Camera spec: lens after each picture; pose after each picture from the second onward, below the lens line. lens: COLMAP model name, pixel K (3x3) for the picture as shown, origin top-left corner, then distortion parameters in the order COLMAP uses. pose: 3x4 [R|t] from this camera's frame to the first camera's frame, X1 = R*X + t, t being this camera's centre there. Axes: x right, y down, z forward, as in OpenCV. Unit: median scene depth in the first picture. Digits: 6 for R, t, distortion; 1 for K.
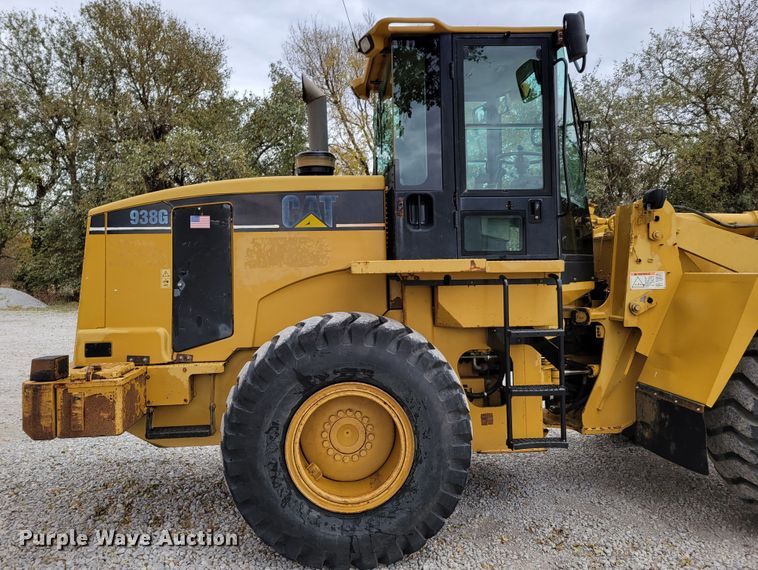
lens RADIAL K [[600.2, 0, 379.0], [0, 600.2, 285.0], [0, 0, 1]] dist [0.031582, -0.001366]
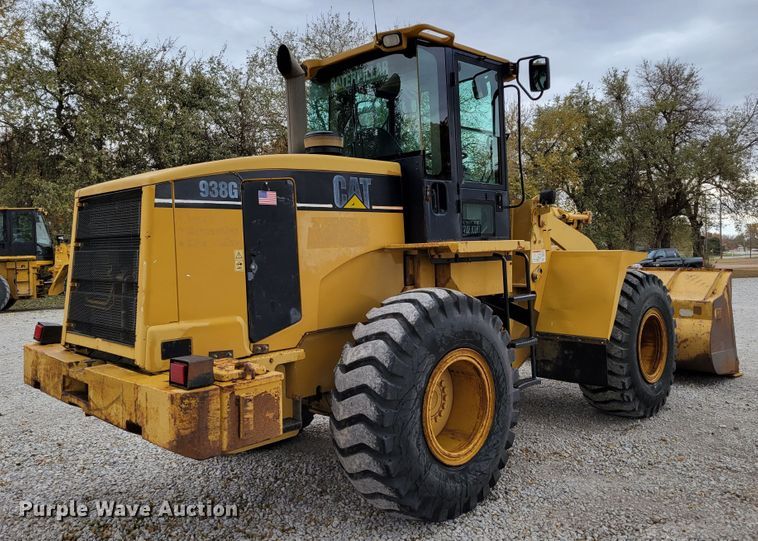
lens RADIAL K [[610.9, 0, 379.0], [0, 610.9, 270.5], [0, 0, 1]] dist [0.044571, 0.002258]
pose [[0.767189, -0.027509, 0.640831, -0.767960], [0.028306, 0.999559, 0.009021, 0.001472], [-0.640796, 0.011218, 0.767629, 0.182641]]
